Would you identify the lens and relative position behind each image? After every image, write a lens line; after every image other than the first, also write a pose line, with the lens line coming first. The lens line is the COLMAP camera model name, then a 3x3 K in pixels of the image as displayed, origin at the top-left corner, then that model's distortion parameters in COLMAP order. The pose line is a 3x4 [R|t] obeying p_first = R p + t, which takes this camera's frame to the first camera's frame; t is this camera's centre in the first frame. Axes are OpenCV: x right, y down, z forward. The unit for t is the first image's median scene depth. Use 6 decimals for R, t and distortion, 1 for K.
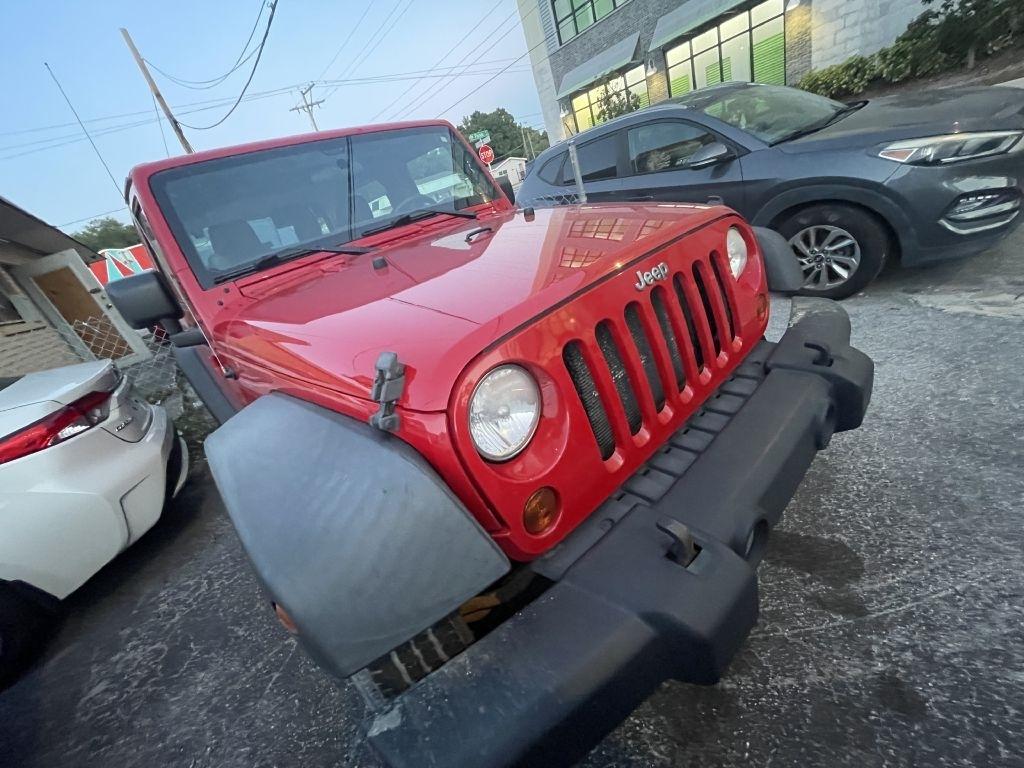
lens RADIAL K [[411.9, 0, 512.7], [0, 411.9, 383.2], [0, 0, 1]] dist [0.001153, -0.000069]
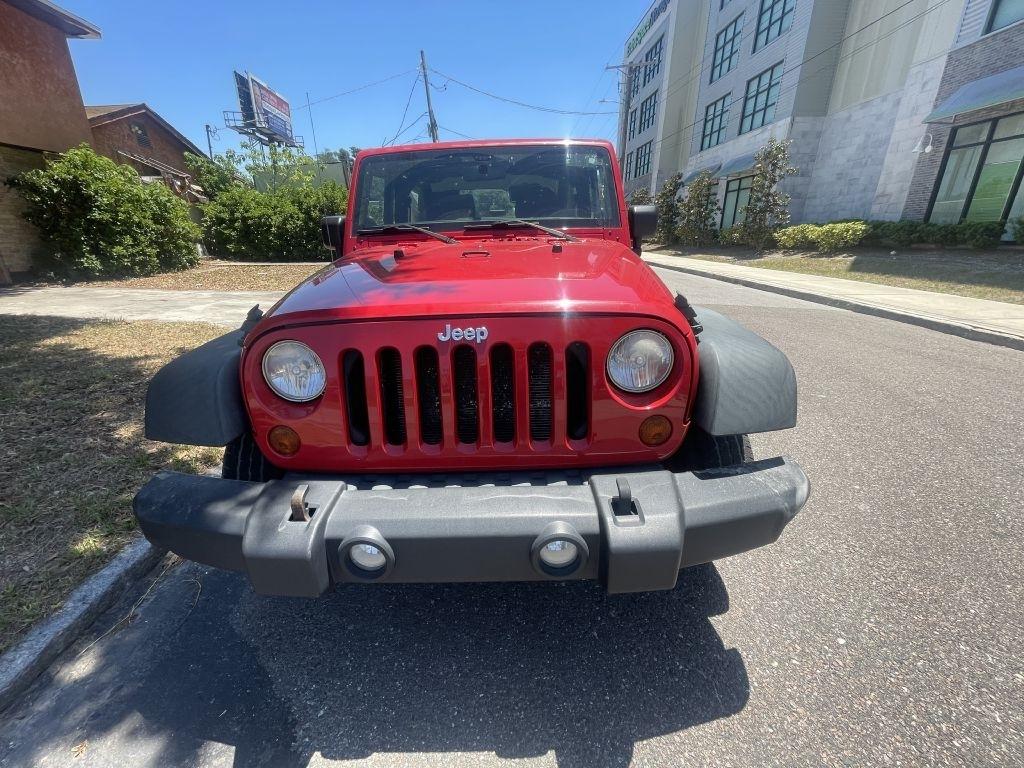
lens RADIAL K [[425.4, 0, 508.1], [0, 425.4, 384.2], [0, 0, 1]] dist [-0.000344, -0.000108]
pose [[0.715930, 0.450713, -0.533199, 0.265473], [-0.434426, 0.885437, 0.165152, -0.091757], [0.546551, 0.113398, 0.829713, 0.026796]]
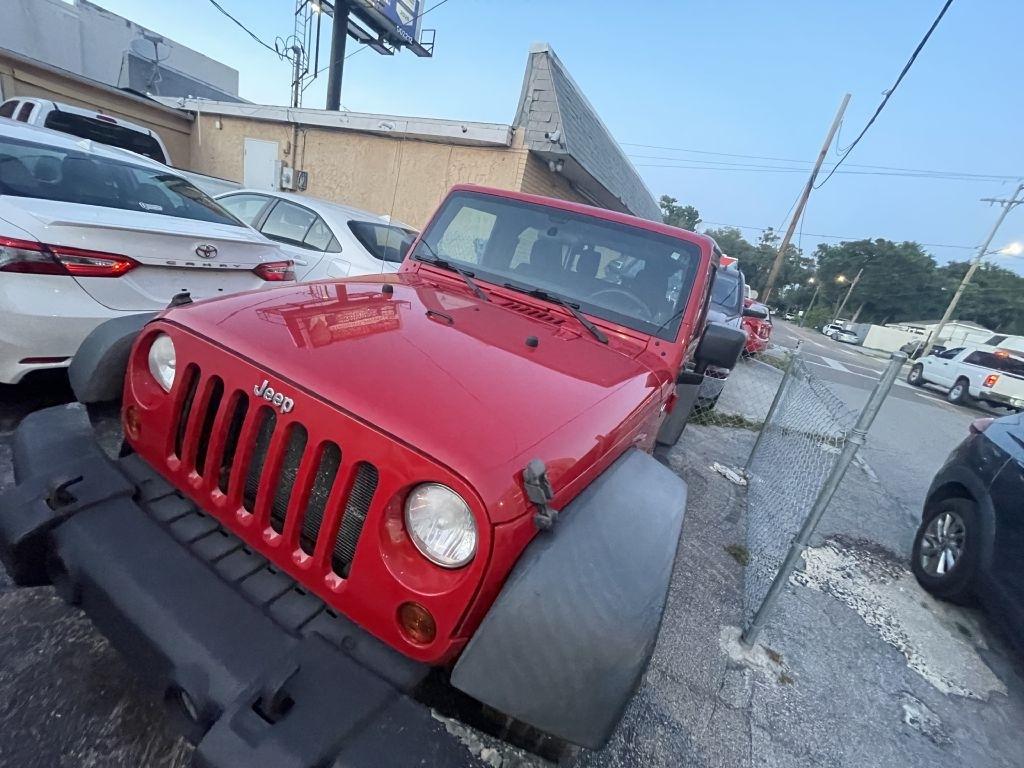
lens RADIAL K [[412.8, 0, 512.0], [0, 412.8, 384.0], [0, 0, 1]] dist [-0.000424, 0.000448]
pose [[0.269620, 0.615418, -0.740652, 0.287929], [-0.680965, 0.665675, 0.305226, -0.232089], [0.680875, 0.422063, 0.598558, 0.187907]]
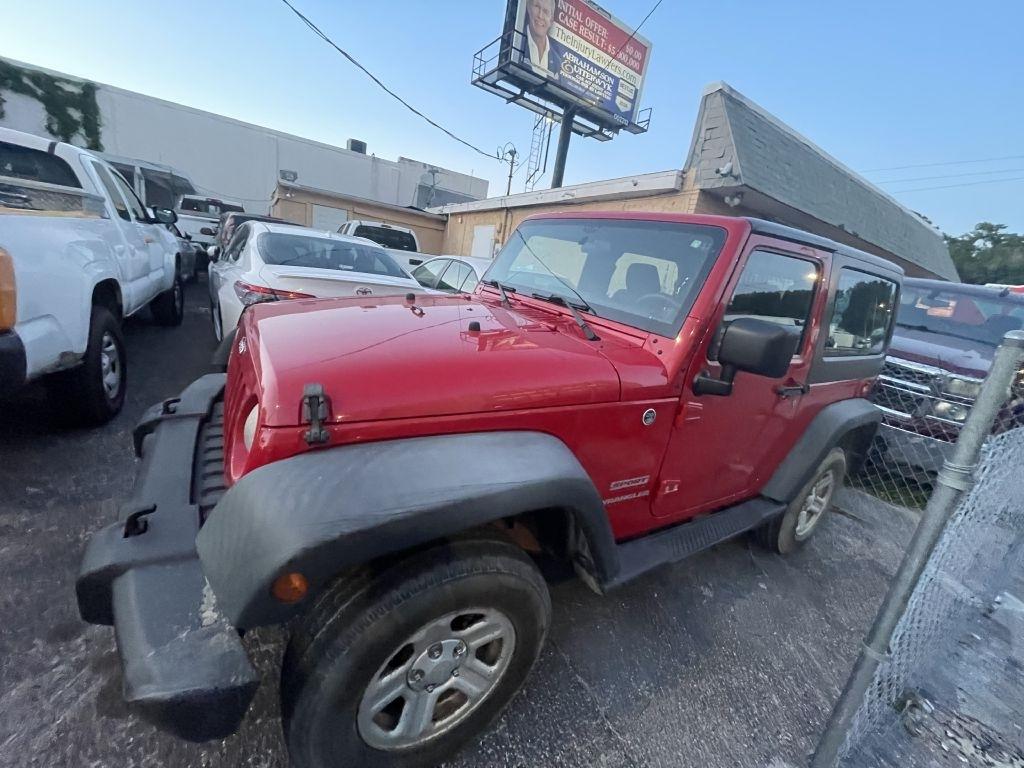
lens RADIAL K [[412.8, 0, 512.0], [0, 412.8, 384.0], [0, 0, 1]] dist [-0.000424, 0.000448]
pose [[-0.189205, 0.503424, -0.843069, 0.340676], [-0.515586, 0.679767, 0.521621, -0.333846], [0.835687, 0.533368, 0.130943, 0.397973]]
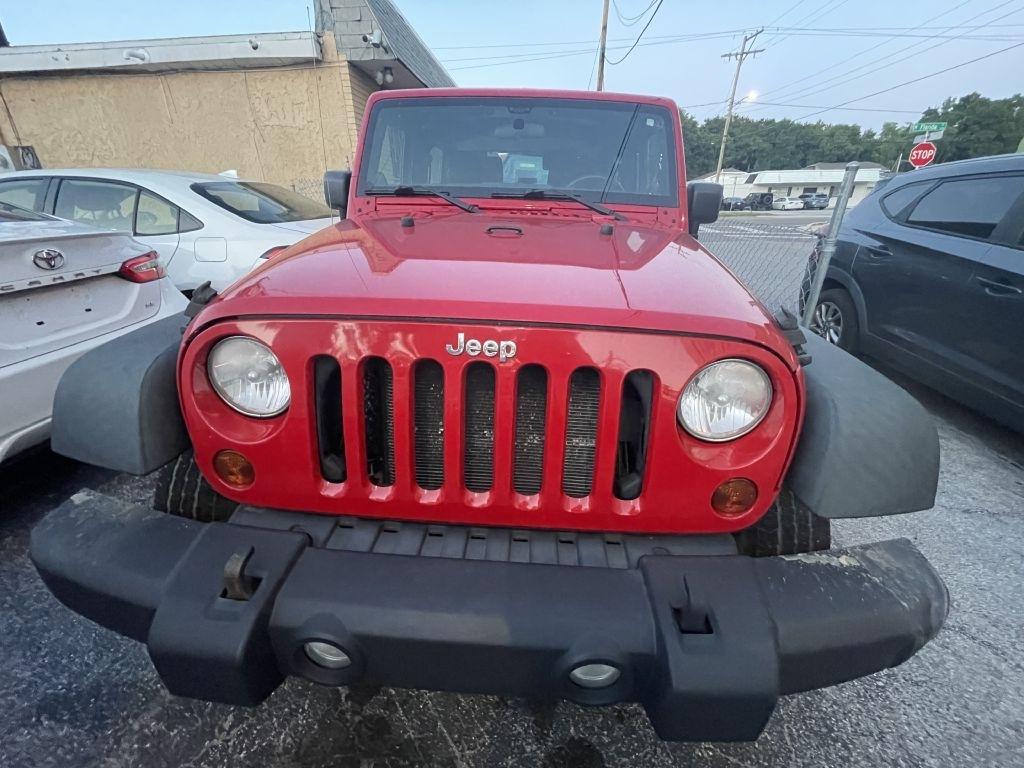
lens RADIAL K [[411.9, 0, 512.7], [0, 411.9, 383.2], [0, 0, 1]] dist [0.001153, -0.000069]
pose [[0.671115, 0.539500, -0.508472, 0.196455], [-0.494891, 0.836698, 0.234563, -0.100179], [0.551984, 0.094220, 0.828514, 0.089905]]
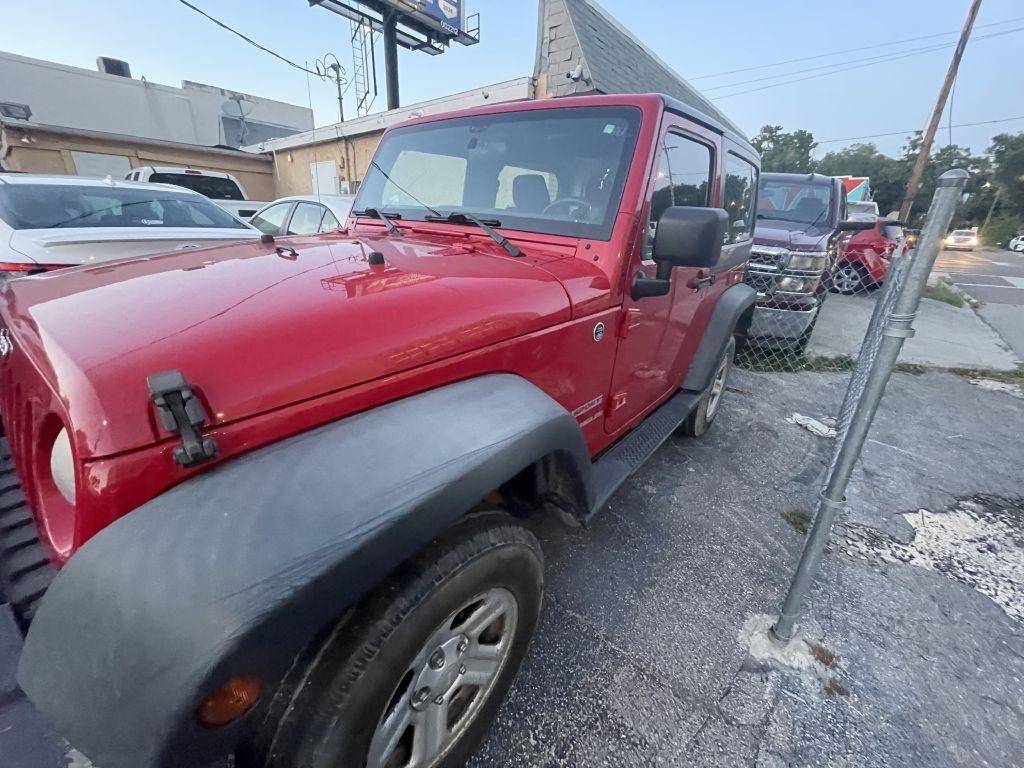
lens RADIAL K [[411.9, 0, 512.7], [0, 411.9, 383.2], [0, 0, 1]] dist [0.001153, -0.000069]
pose [[0.152249, 0.616087, -0.772824, 0.295475], [-0.504709, 0.720762, 0.475154, -0.280003], [0.849758, 0.317709, 0.420680, 0.378738]]
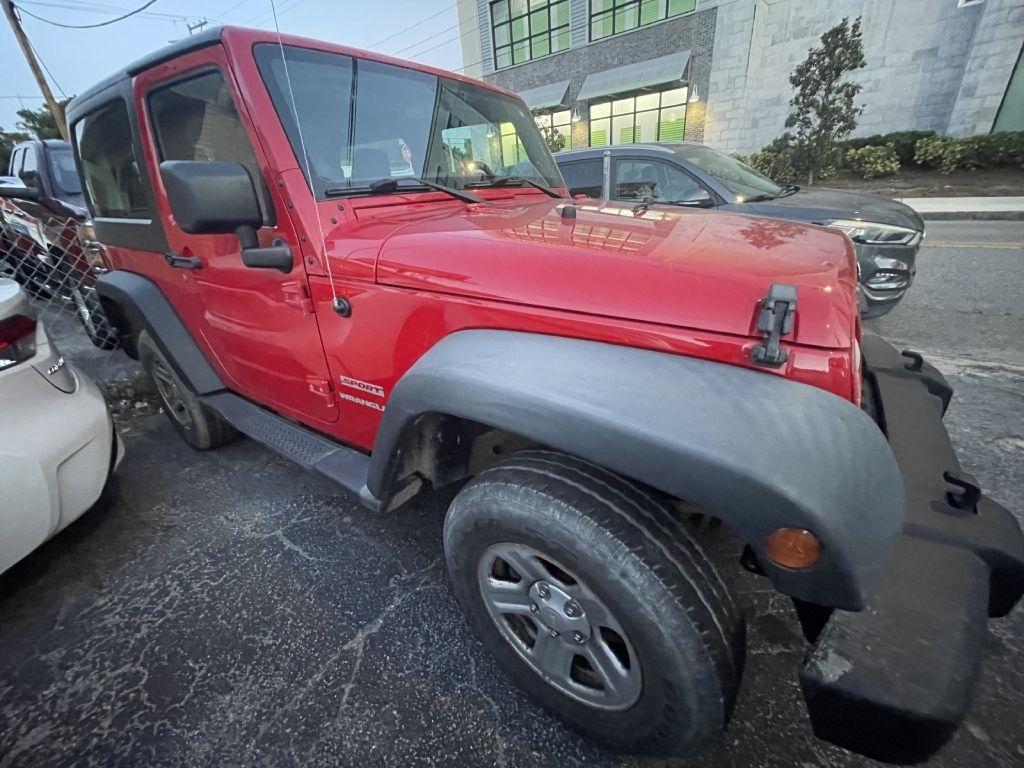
lens RADIAL K [[413.4, 0, 511.8], [0, 413.4, 382.4], [0, 0, 1]] dist [-0.002959, 0.000058]
pose [[0.955341, 0.107486, 0.275263, -0.204011], [-0.096970, 0.993950, -0.051574, 0.046943], [-0.279142, 0.022579, 0.959984, 0.045537]]
